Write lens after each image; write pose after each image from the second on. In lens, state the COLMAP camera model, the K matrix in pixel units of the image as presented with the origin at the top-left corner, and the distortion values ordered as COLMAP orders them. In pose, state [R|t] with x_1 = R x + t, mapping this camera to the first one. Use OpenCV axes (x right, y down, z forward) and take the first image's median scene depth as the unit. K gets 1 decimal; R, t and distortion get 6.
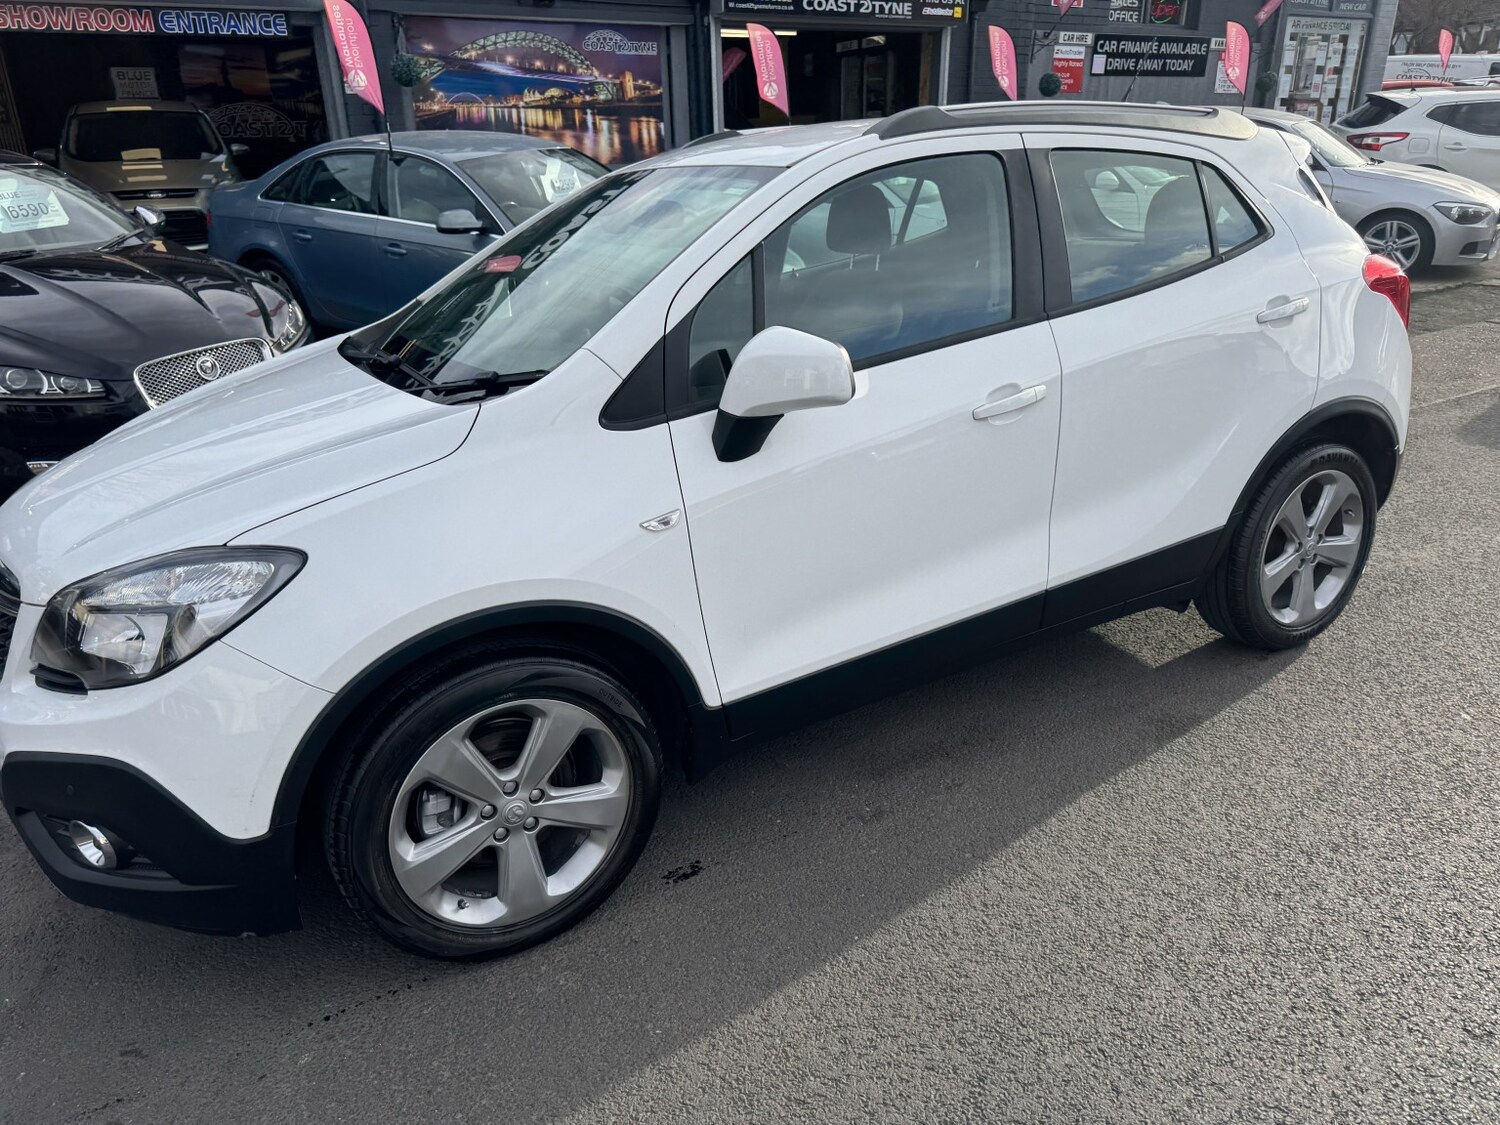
lens RADIAL K [[1059.7, 0, 743.6], [0, 1059.7, 570.2], [0, 0, 1]] dist [0.018720, -0.018630]
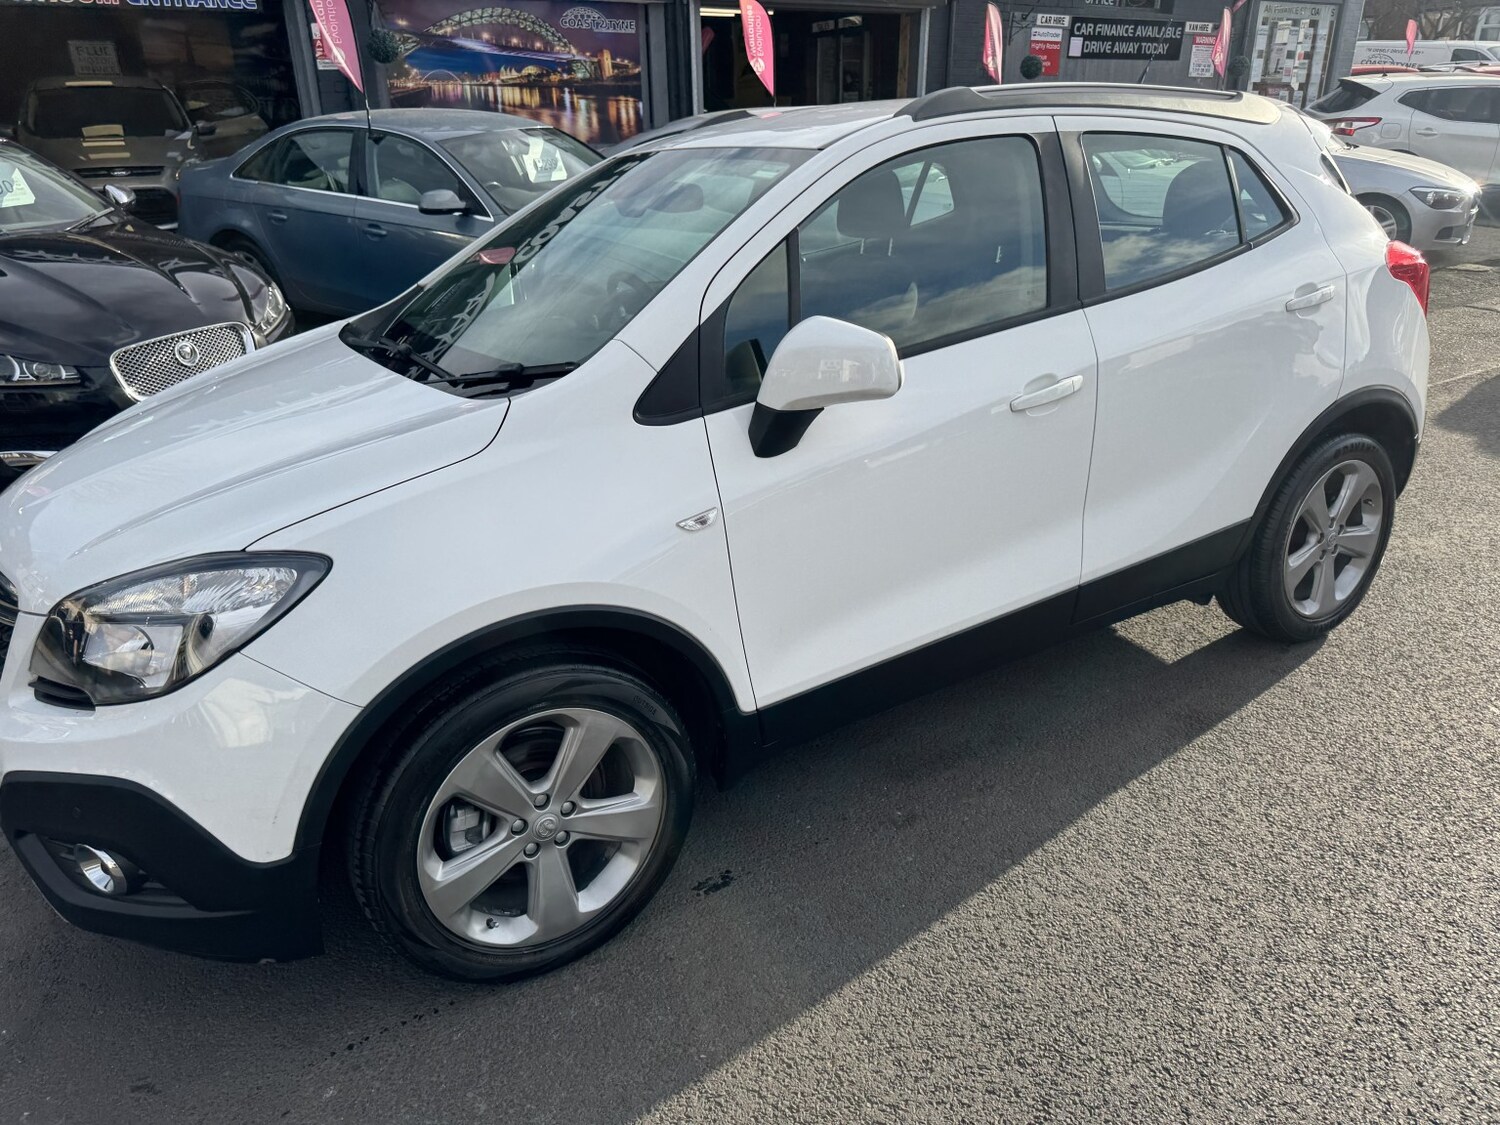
lens RADIAL K [[1059.7, 0, 741.8], [0, 1059.7, 557.6], [0, 0, 1]] dist [0.018720, -0.018630]
pose [[0.999569, -0.004989, 0.028935, -0.042432], [0.004823, 0.999971, 0.005819, -0.011392], [-0.028964, -0.005677, 0.999564, 0.028322]]
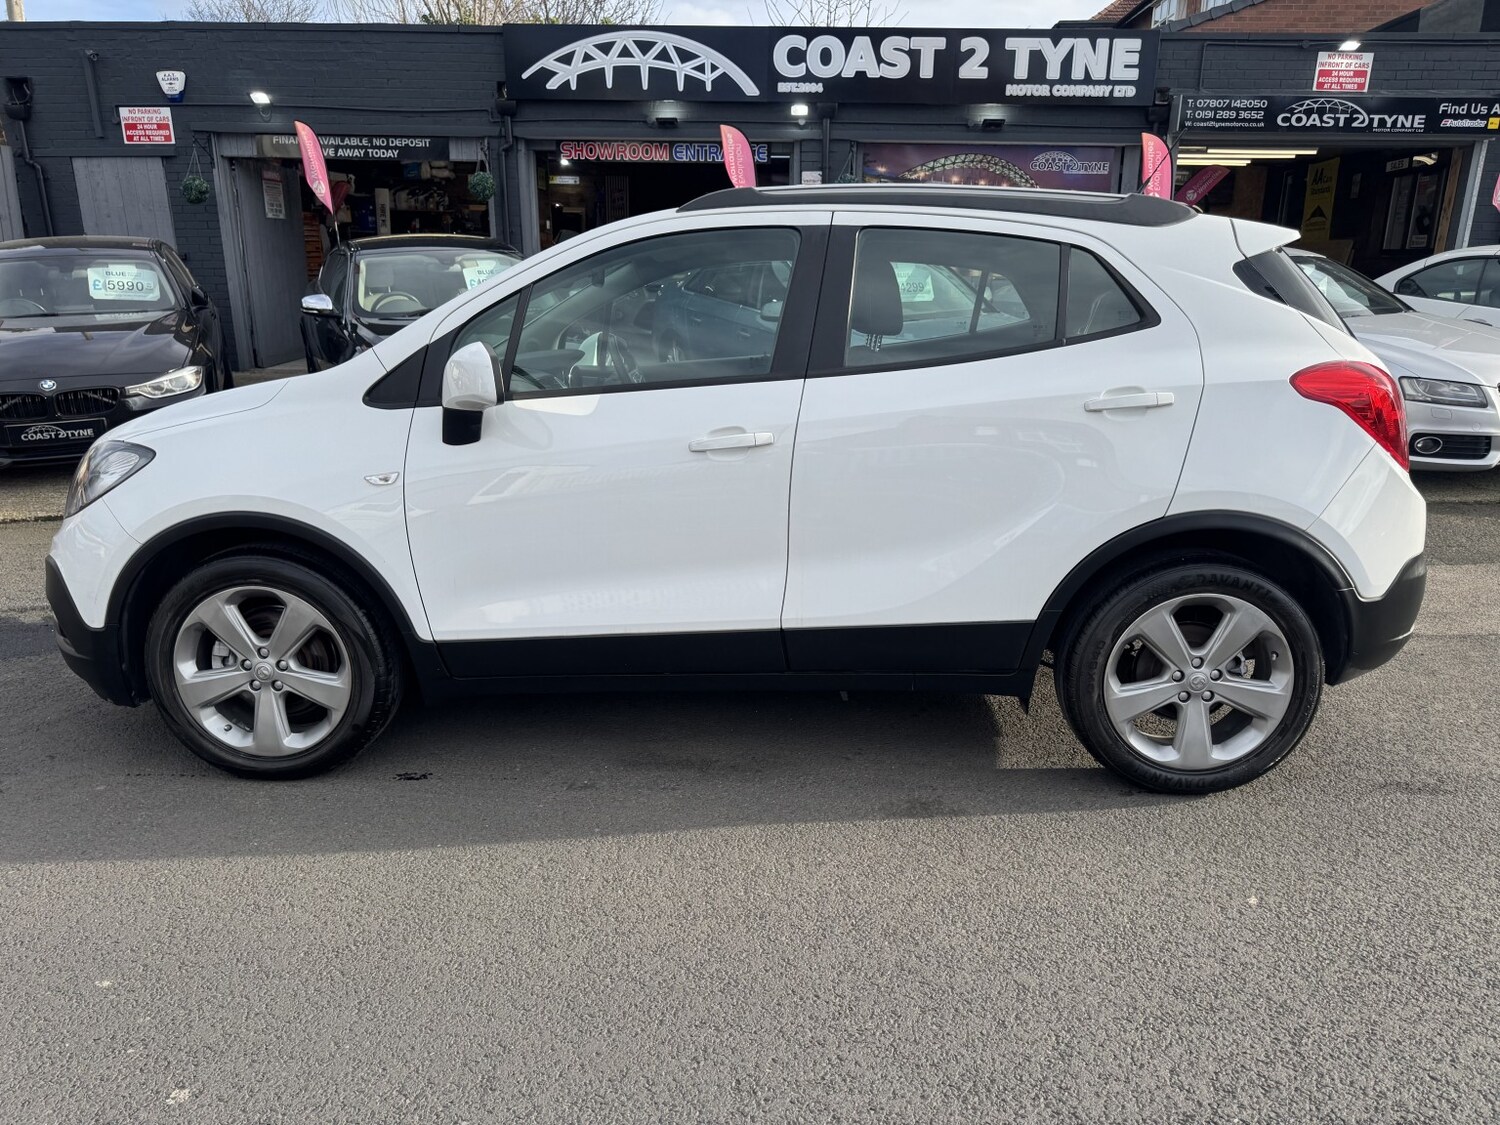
lens RADIAL K [[1059.7, 0, 751.3], [0, 1059.7, 571.7], [0, 0, 1]] dist [0.018720, -0.018630]
pose [[0.847263, 0.175065, -0.501495, 0.627917], [-0.226547, 0.973047, -0.043068, 0.012237], [0.480438, 0.150103, 0.864088, 0.060537]]
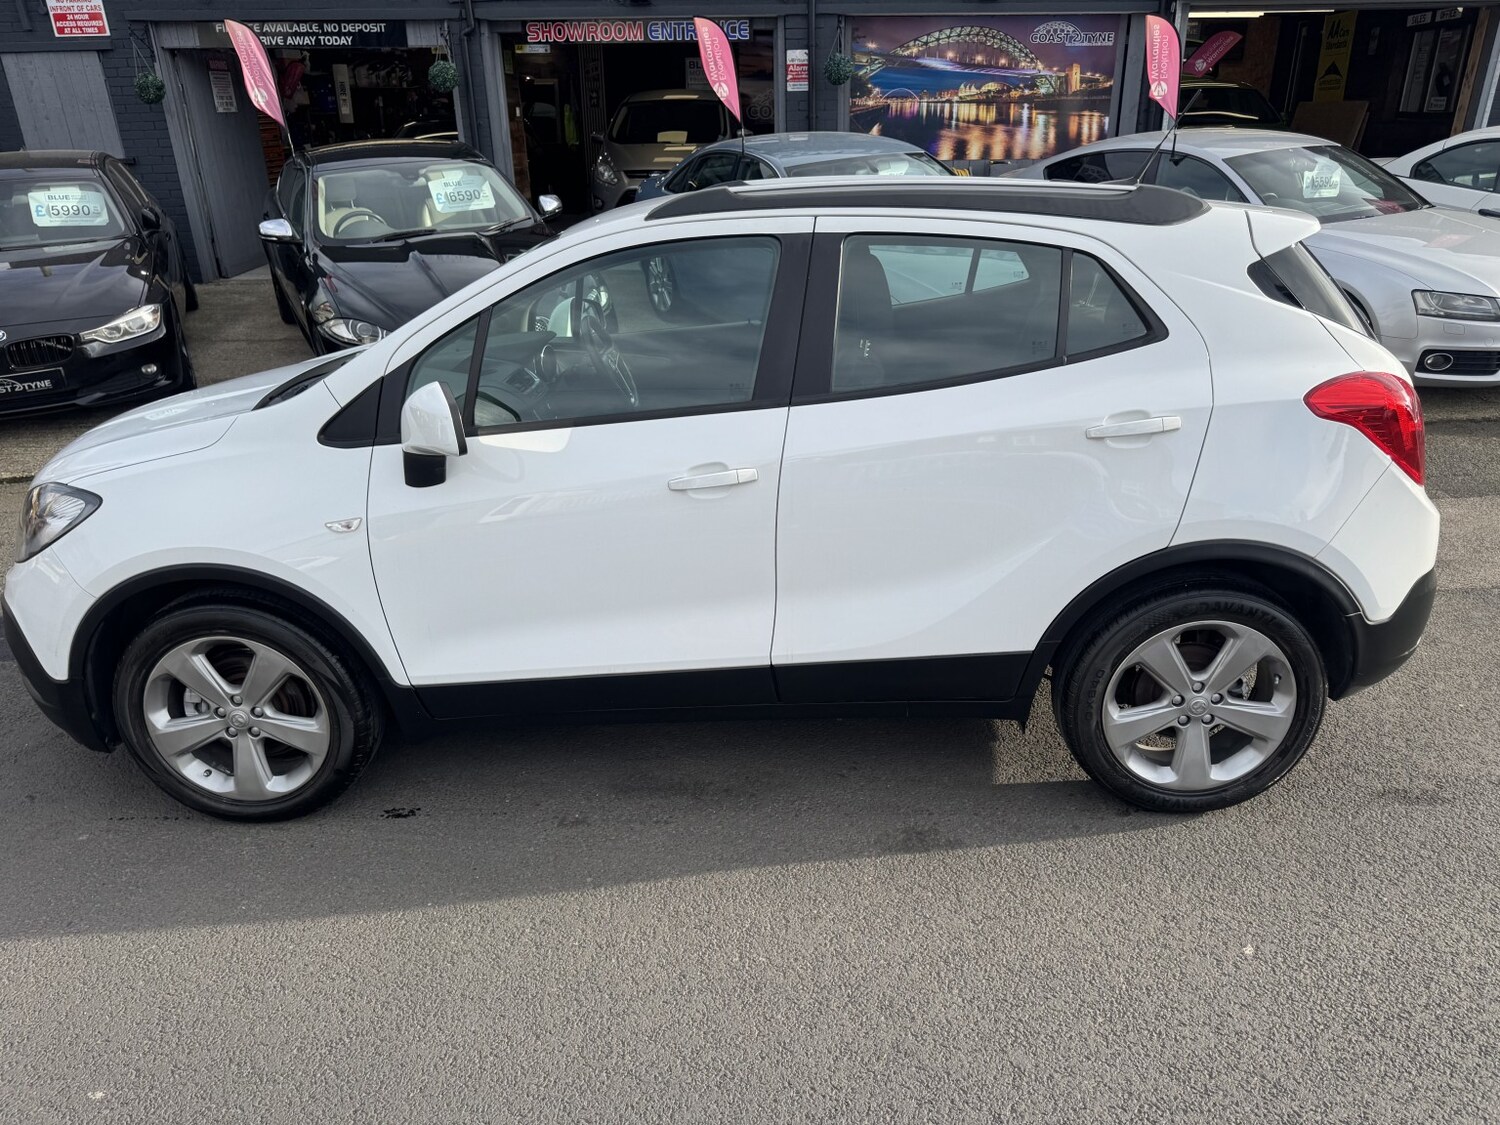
lens RADIAL K [[1059.7, 0, 761.0], [0, 1059.7, 571.8], [0, 0, 1]] dist [0.018720, -0.018630]
pose [[0.857939, 0.213134, -0.467455, 0.592361], [-0.199109, 0.976715, 0.079895, -0.120215], [0.473599, 0.024529, 0.880399, 0.083843]]
